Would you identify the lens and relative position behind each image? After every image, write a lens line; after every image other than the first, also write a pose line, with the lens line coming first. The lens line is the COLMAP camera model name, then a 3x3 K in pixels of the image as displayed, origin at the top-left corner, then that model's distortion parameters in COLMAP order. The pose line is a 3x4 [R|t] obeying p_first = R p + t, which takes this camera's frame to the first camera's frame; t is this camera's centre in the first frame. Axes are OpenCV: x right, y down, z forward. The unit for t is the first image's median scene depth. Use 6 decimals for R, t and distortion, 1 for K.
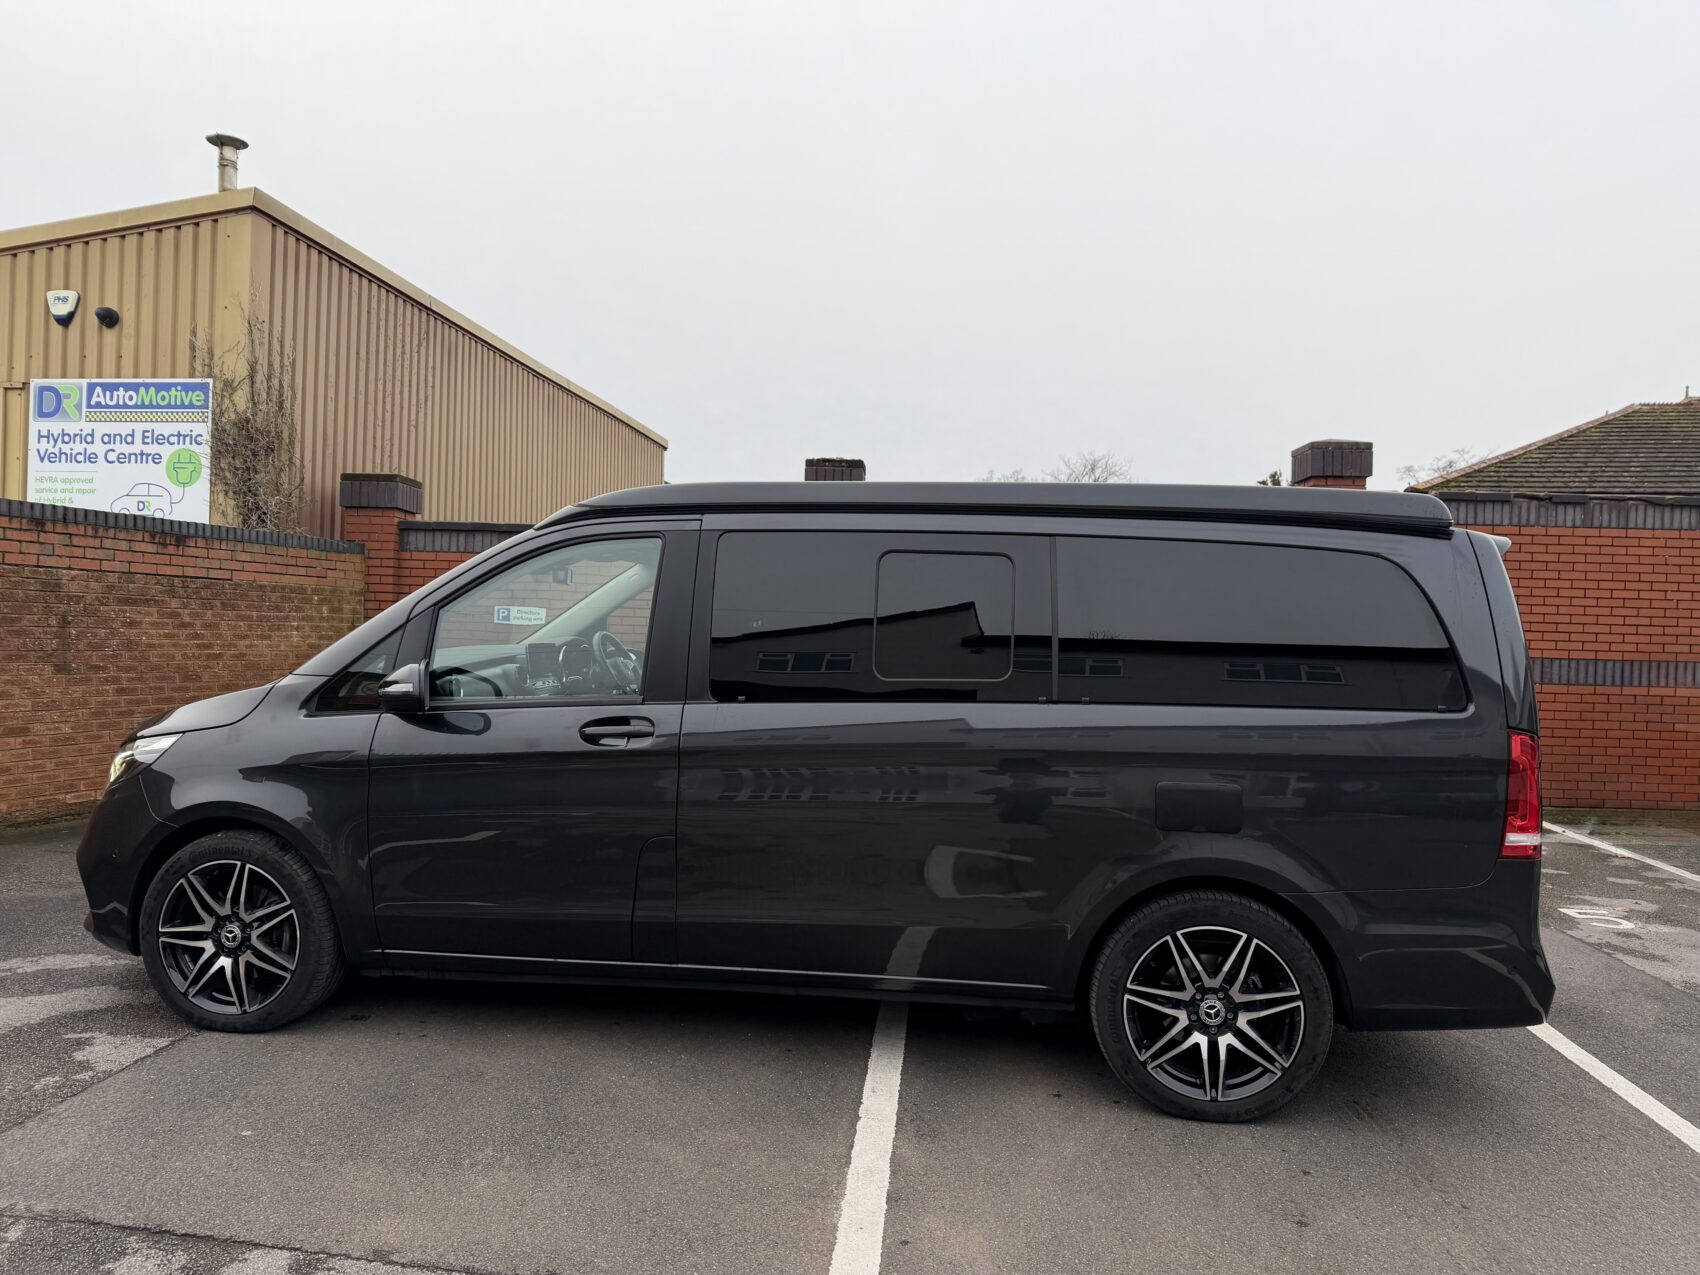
lens RADIAL K [[1210.2, 0, 853.0], [0, 1210.2, 620.1], [0, 0, 1]] dist [0.003269, -0.061947]
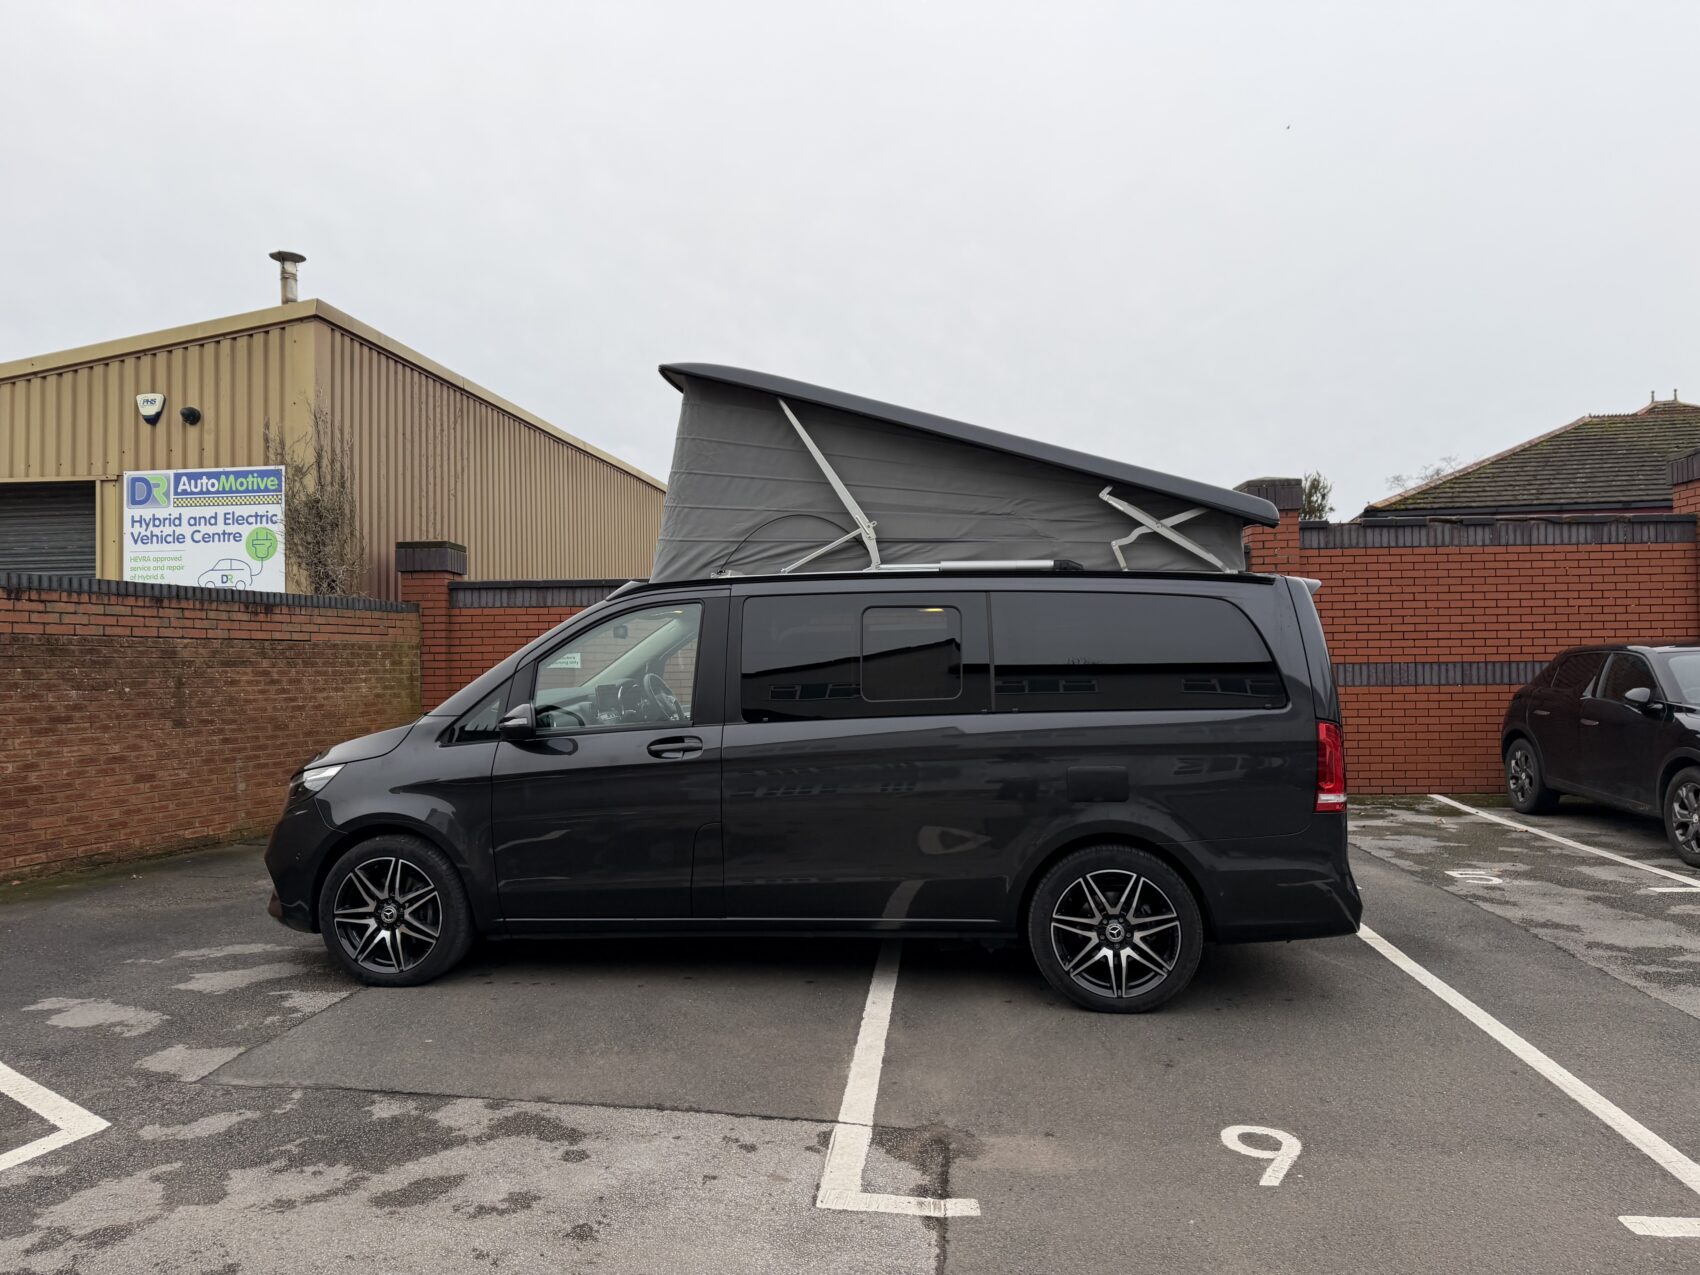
lens RADIAL K [[1200.8, 0, 850.0], [0, 1200.8, 637.5], [0, 0, 1]] dist [0.035319, -0.130053]
pose [[0.999148, -0.040760, -0.006535, 0.007607], [0.040696, 0.999125, -0.009662, -0.005320], [0.006923, 0.009388, 0.999932, -0.171173]]
